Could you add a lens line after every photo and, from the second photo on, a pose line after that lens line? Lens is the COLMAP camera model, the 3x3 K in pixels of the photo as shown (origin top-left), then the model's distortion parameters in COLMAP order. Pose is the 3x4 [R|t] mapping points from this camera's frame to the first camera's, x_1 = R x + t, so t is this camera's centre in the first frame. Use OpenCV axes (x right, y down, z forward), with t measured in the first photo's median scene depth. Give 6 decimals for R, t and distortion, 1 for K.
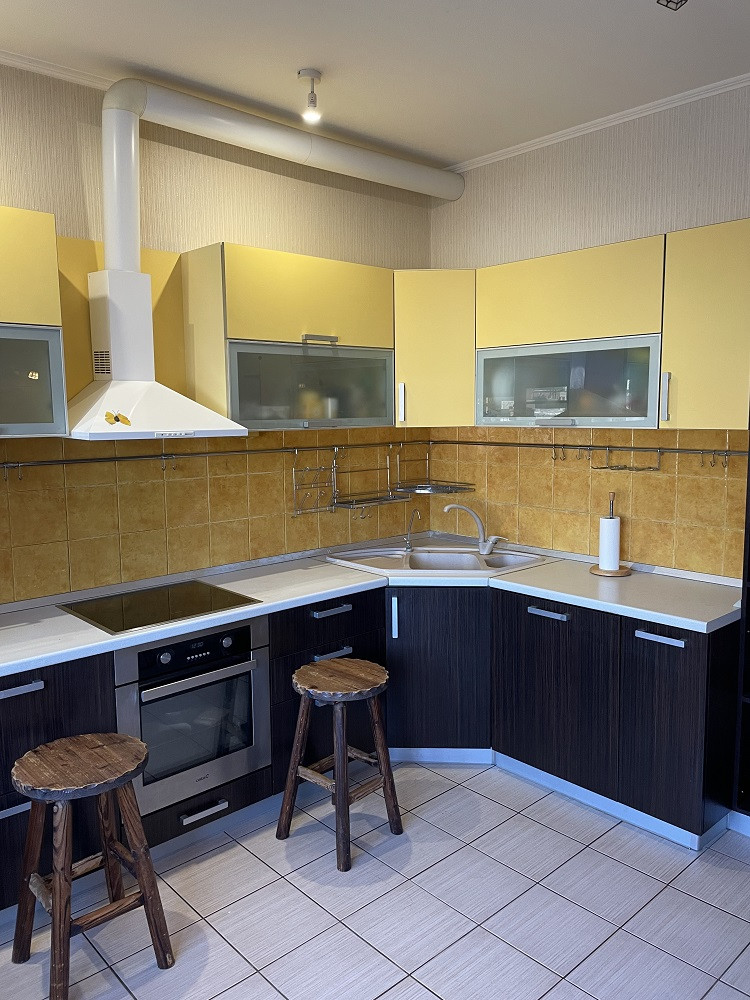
lens RADIAL K [[750.2, 0, 376.1], [0, 750.2, 495.0], [0, 0, 1]] dist [0.087437, -0.111375]
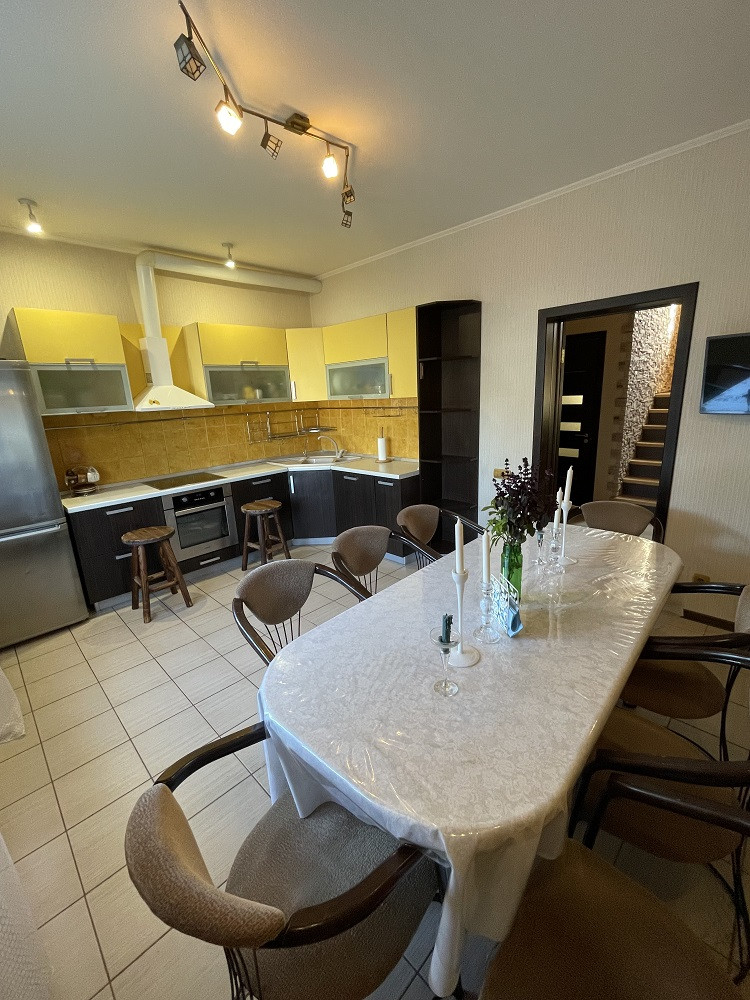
lens RADIAL K [[414.0, 0, 375.4], [0, 414.0, 498.0], [0, 0, 1]] dist [-0.000418, -0.000197]
pose [[0.998062, -0.047237, 0.040507, 0.250279], [0.041462, 0.990228, 0.133151, 0.047138], [-0.046401, -0.131214, 0.990268, -0.322328]]
